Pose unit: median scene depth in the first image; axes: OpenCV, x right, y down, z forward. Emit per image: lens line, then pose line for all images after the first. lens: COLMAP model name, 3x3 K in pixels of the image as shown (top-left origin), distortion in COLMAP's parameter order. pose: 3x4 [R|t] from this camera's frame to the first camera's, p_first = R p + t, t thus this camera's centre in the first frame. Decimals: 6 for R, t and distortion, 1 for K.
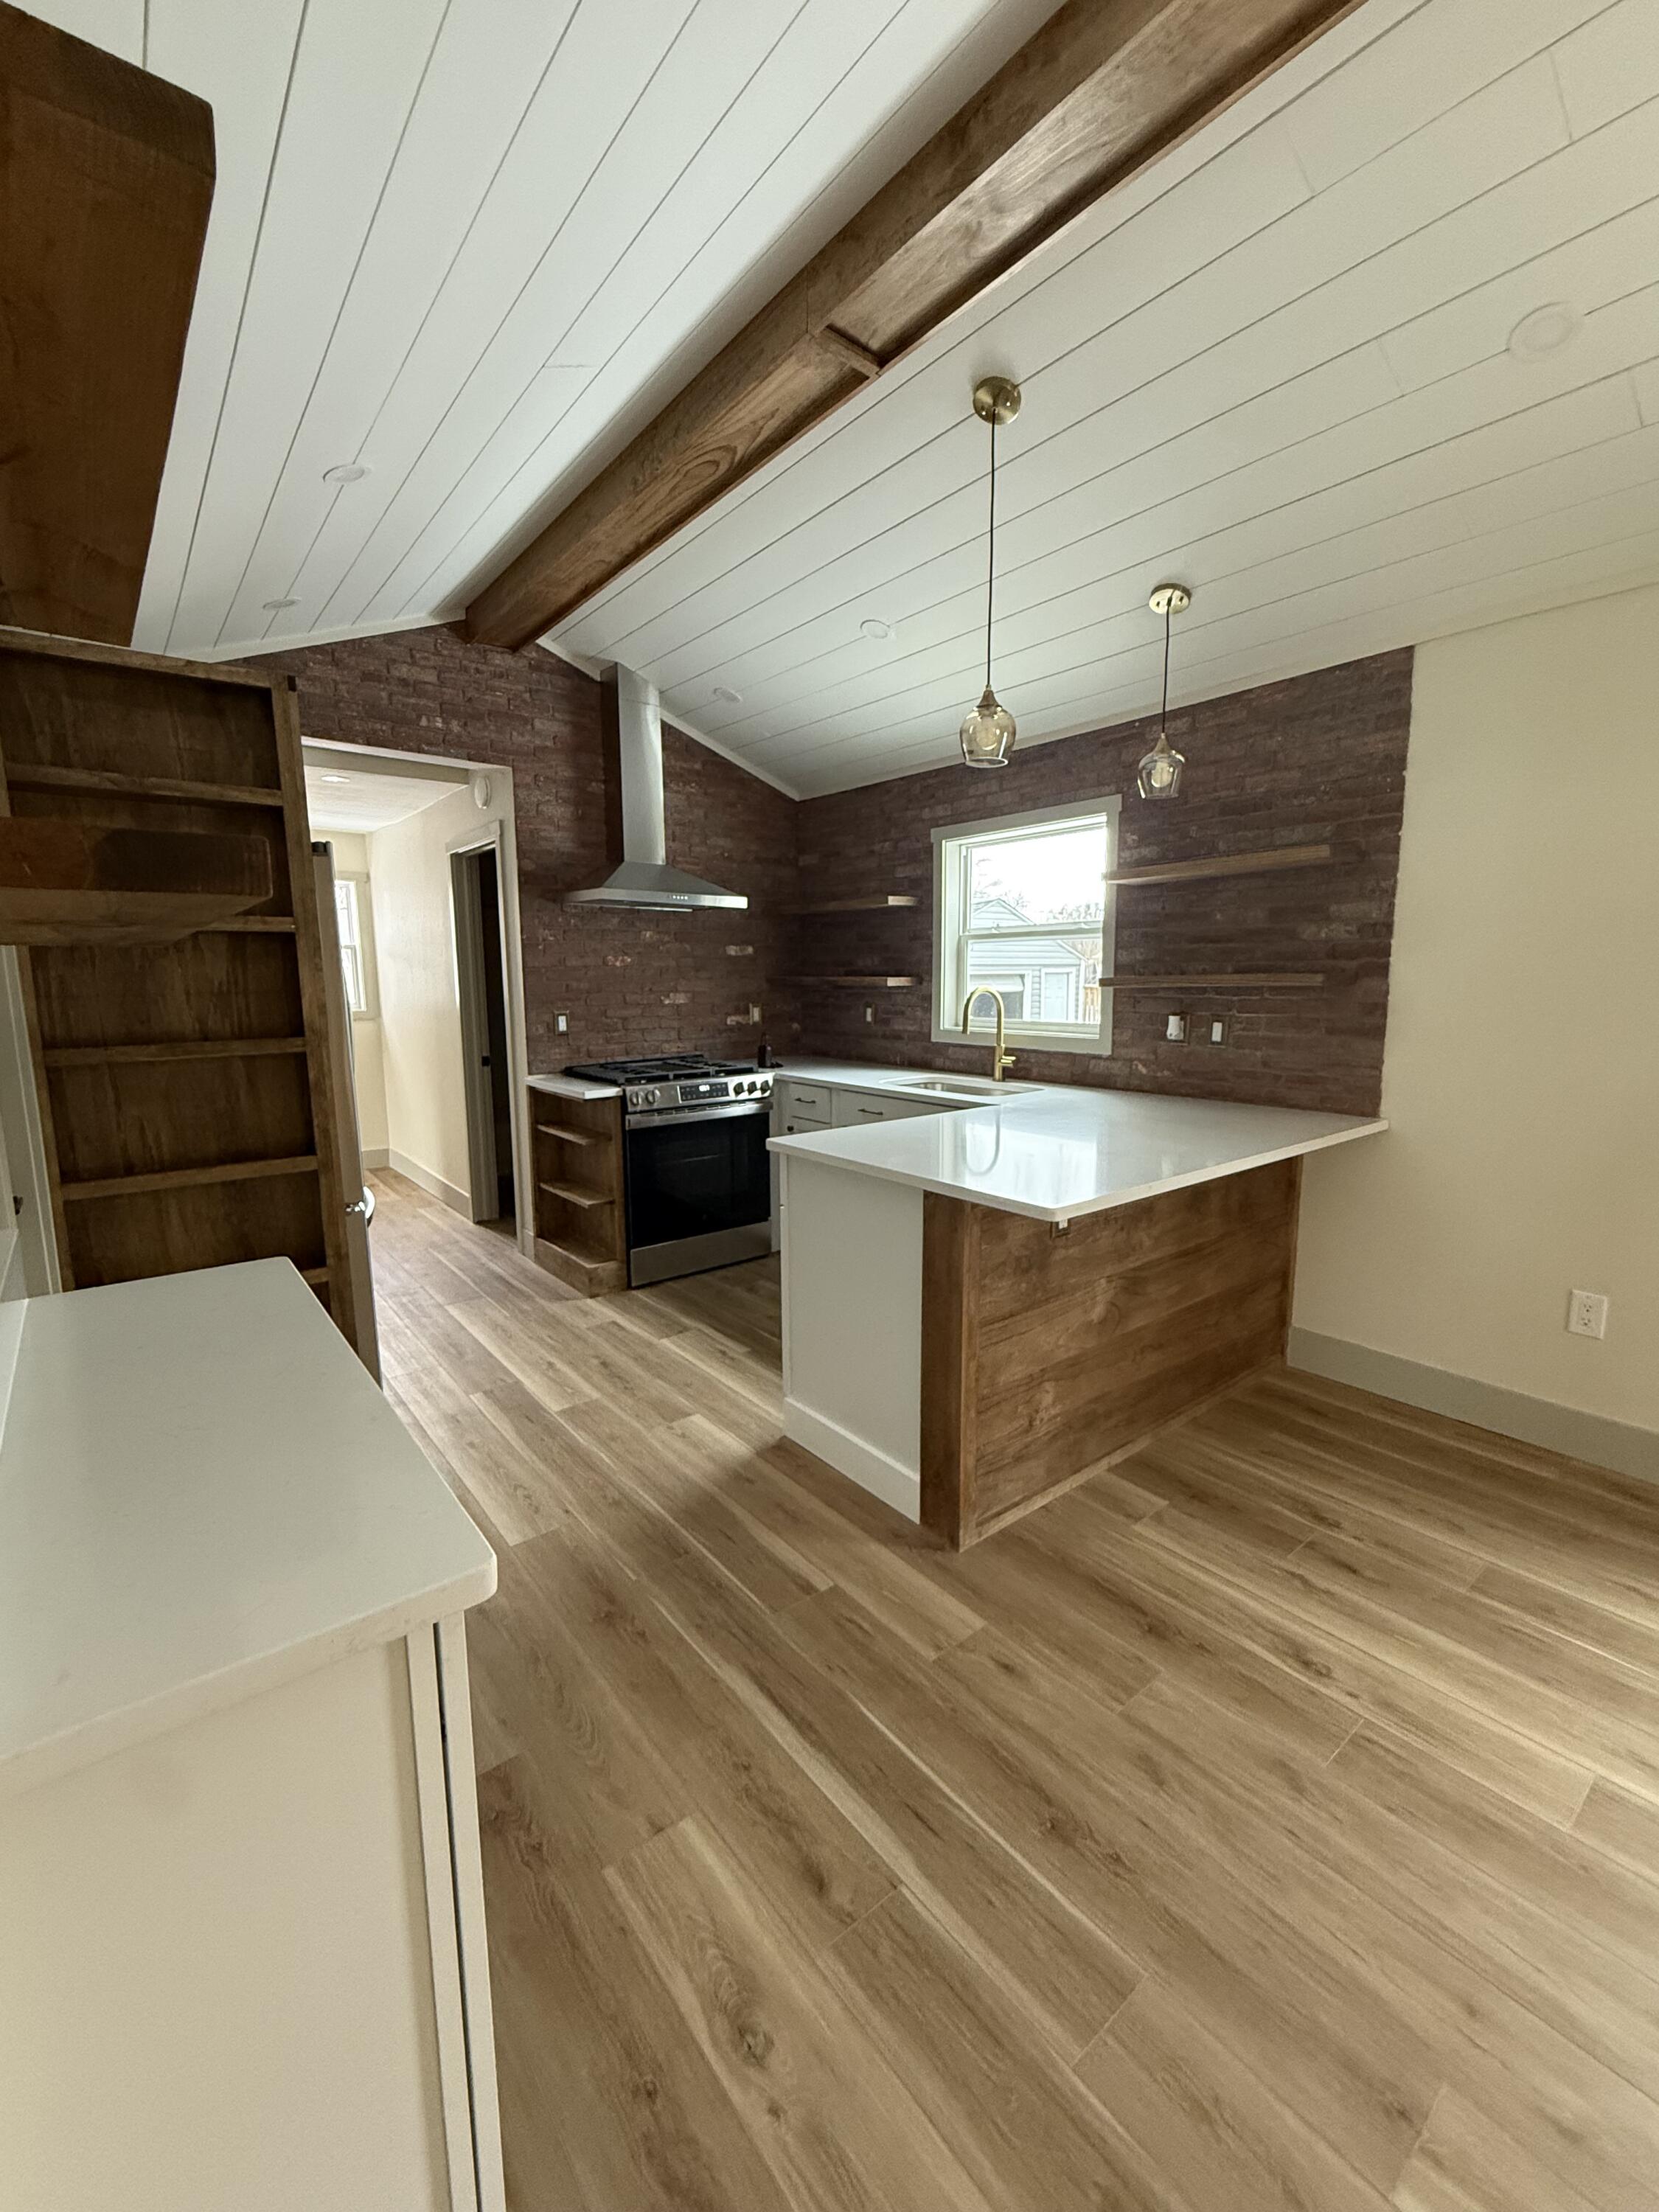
lens RADIAL K [[909.0, 0, 835.2], [0, 909.0, 1102.7], [0, 0, 1]] dist [0.000226, 0.018494]
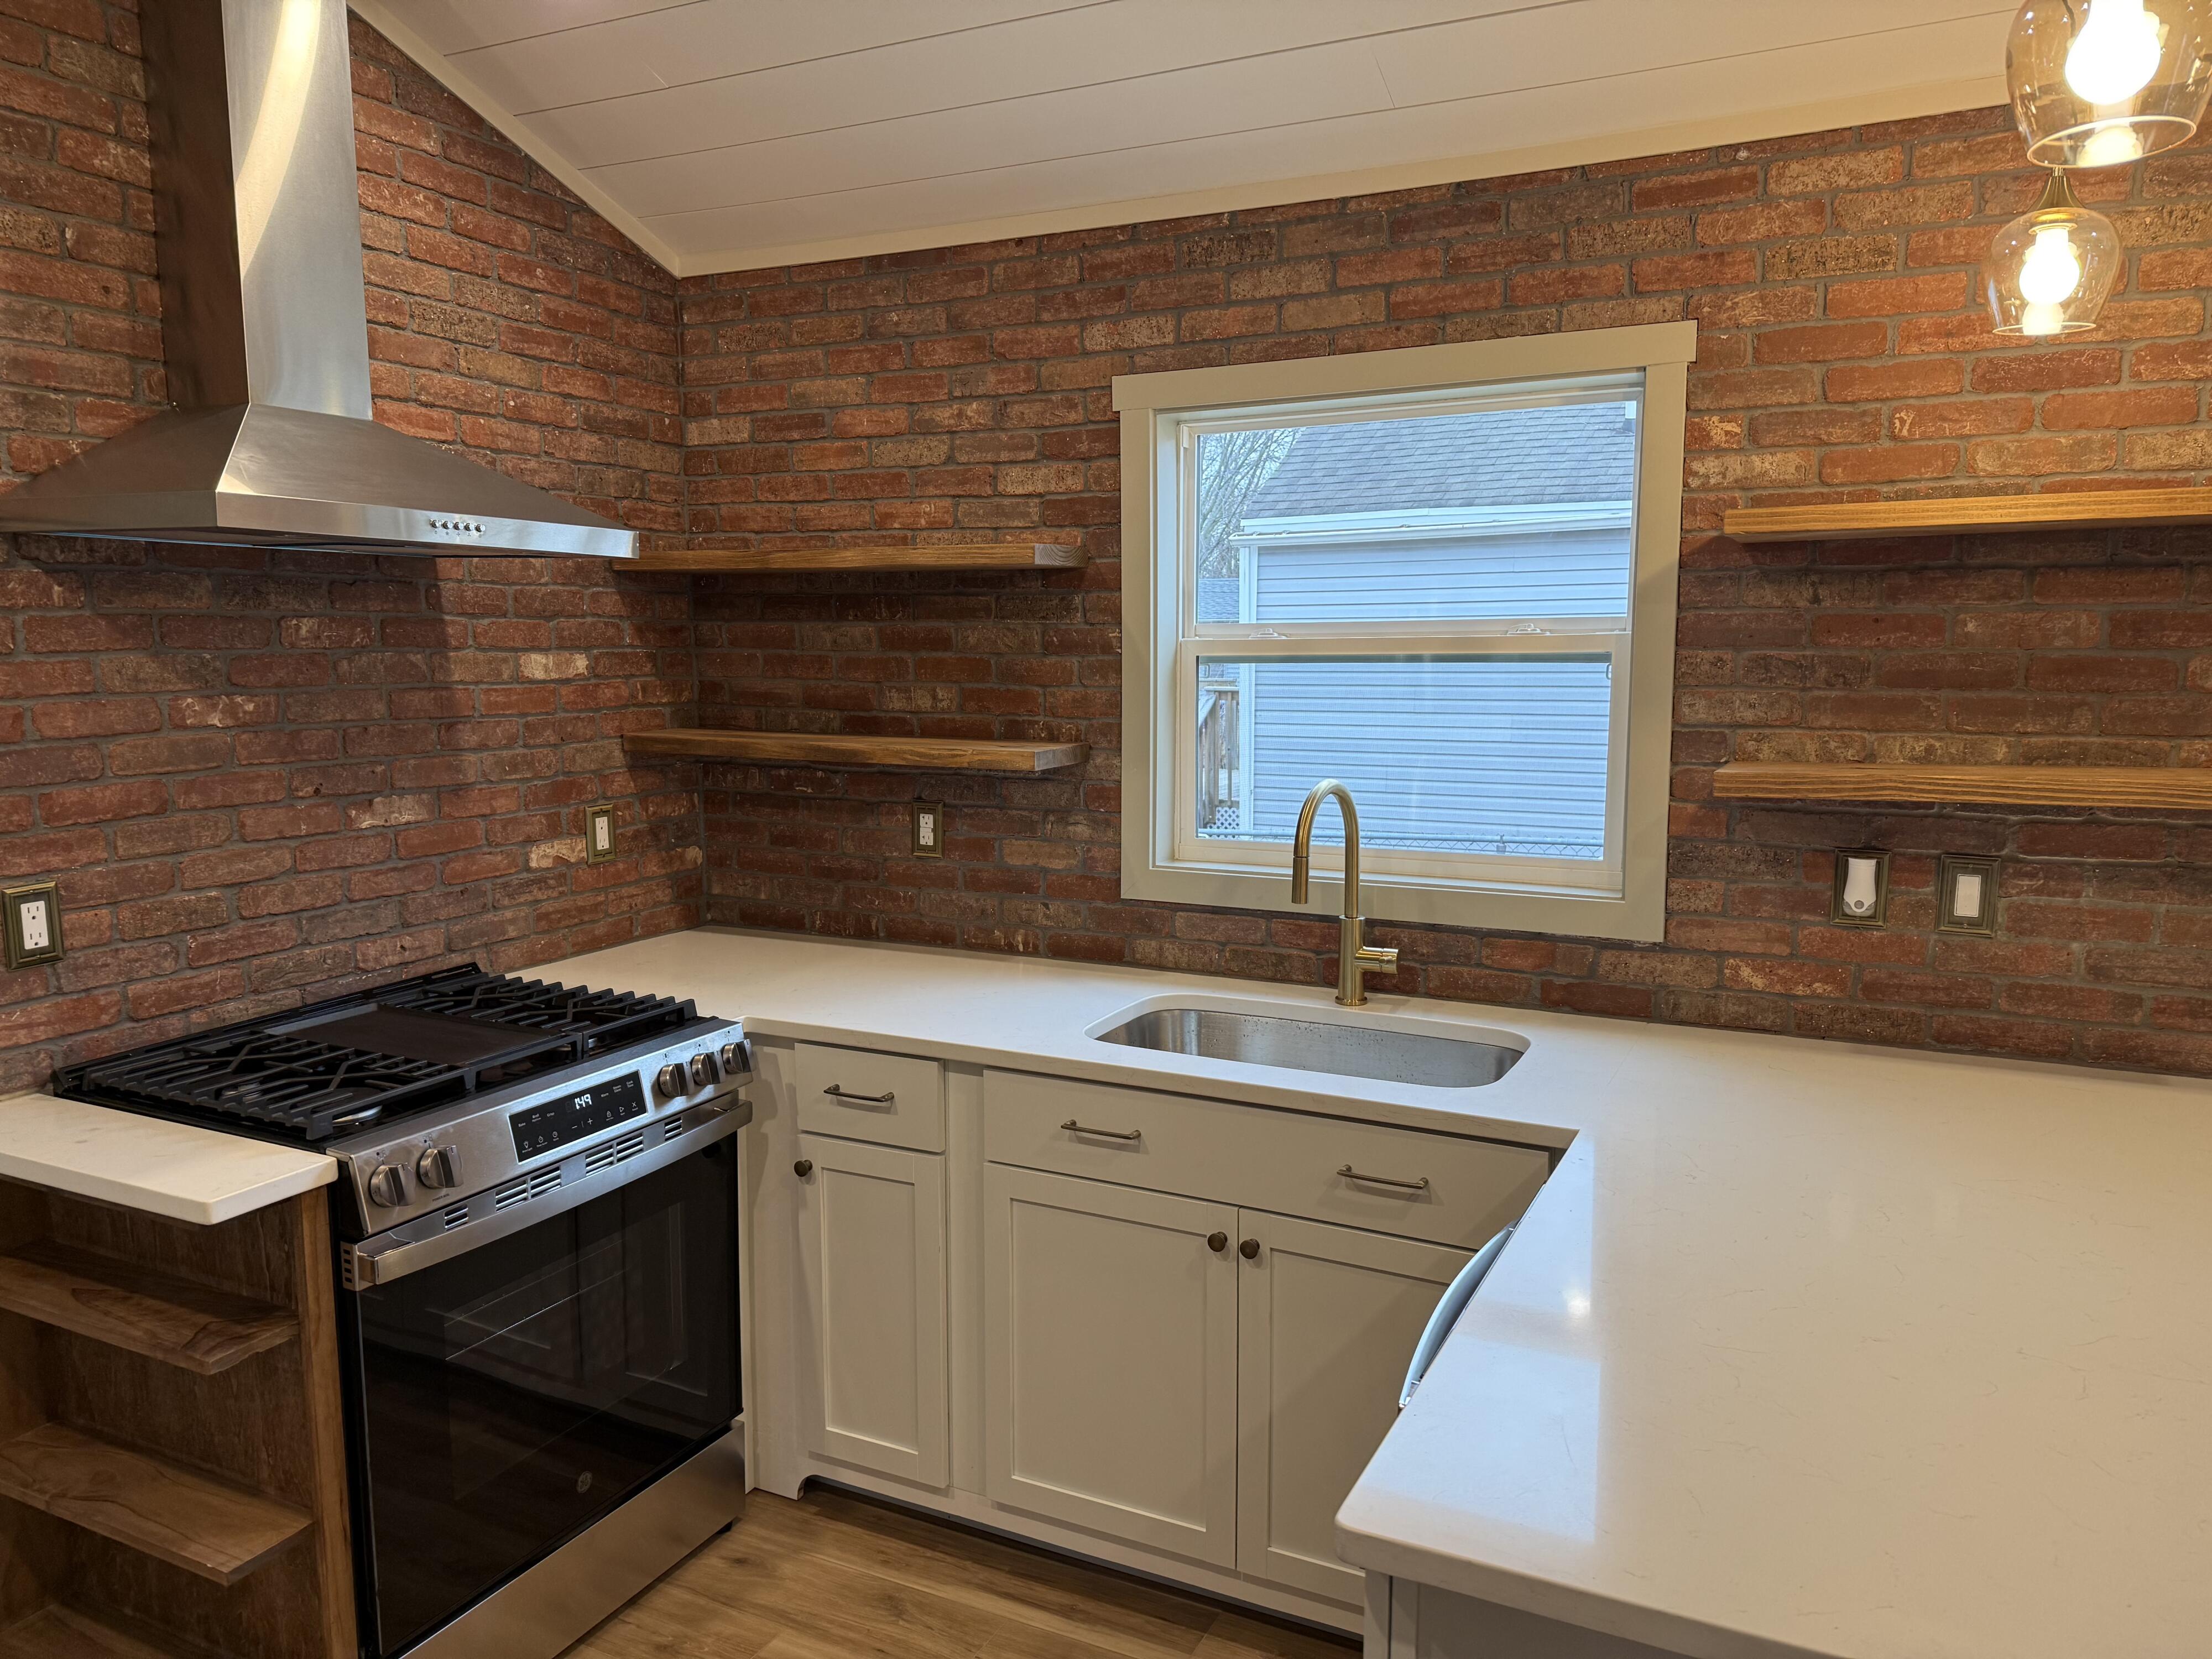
lens RADIAL K [[1549.6, 0, 1108.0], [0, 1549.6, 845.1], [0, 0, 1]] dist [0.104020, -0.158914]
pose [[0.909704, -0.050908, 0.412125, -0.187909], [0.055431, 0.998462, 0.000981, -0.093682], [-0.411541, 0.021952, 0.911127, 0.370785]]
